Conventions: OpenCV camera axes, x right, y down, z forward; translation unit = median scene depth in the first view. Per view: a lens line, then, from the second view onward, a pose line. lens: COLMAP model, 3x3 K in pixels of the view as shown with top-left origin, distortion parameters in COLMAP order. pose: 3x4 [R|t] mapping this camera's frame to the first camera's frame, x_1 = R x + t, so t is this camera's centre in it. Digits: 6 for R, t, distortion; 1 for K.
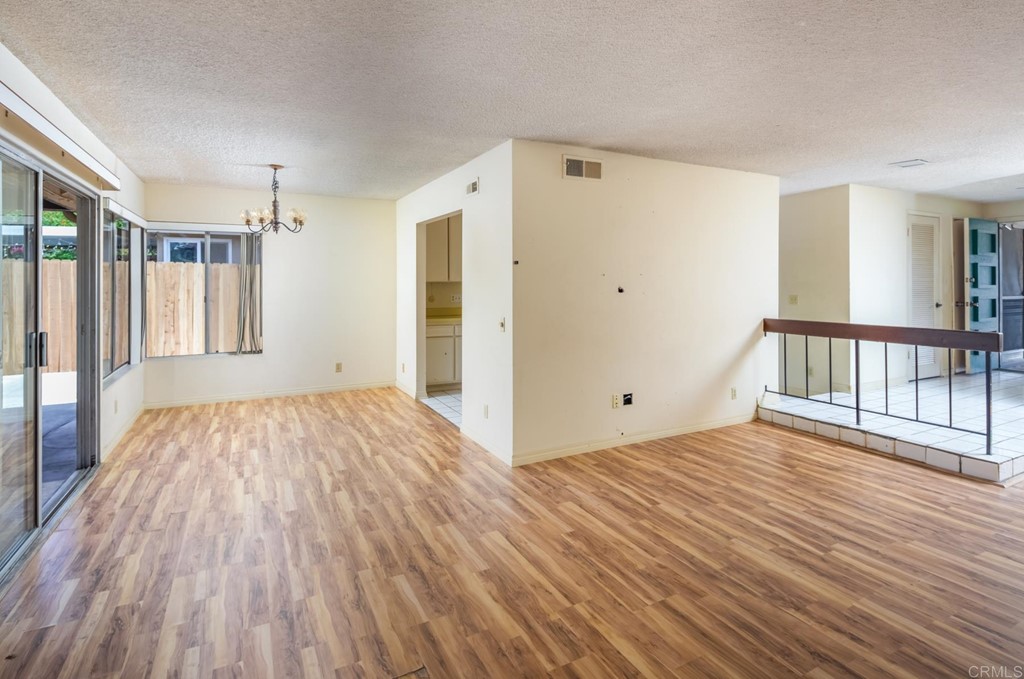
lens RADIAL K [[511.1, 0, 513.4], [0, 511.1, 288.0], [0, 0, 1]] dist [0.003221, -0.000224]
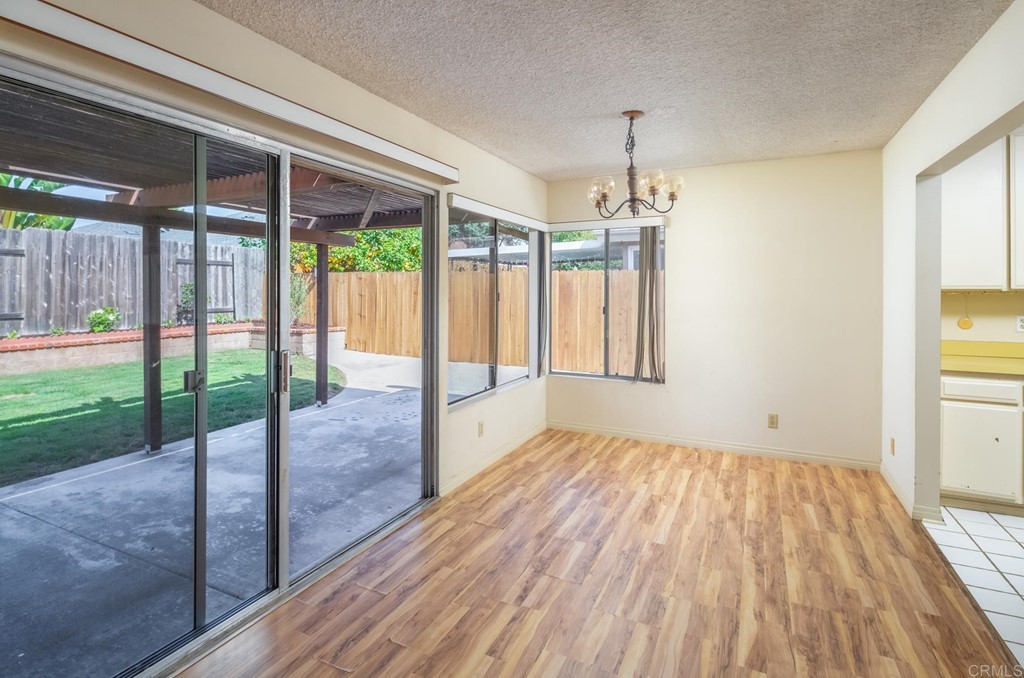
lens RADIAL K [[511.1, 0, 513.4], [0, 511.1, 287.5], [0, 0, 1]] dist [0.003221, -0.000224]
pose [[0.601475, -0.004557, -0.798879, -0.024260], [-0.009866, 0.999865, -0.013132, -0.002910], [0.798831, 0.015781, 0.601349, 0.409985]]
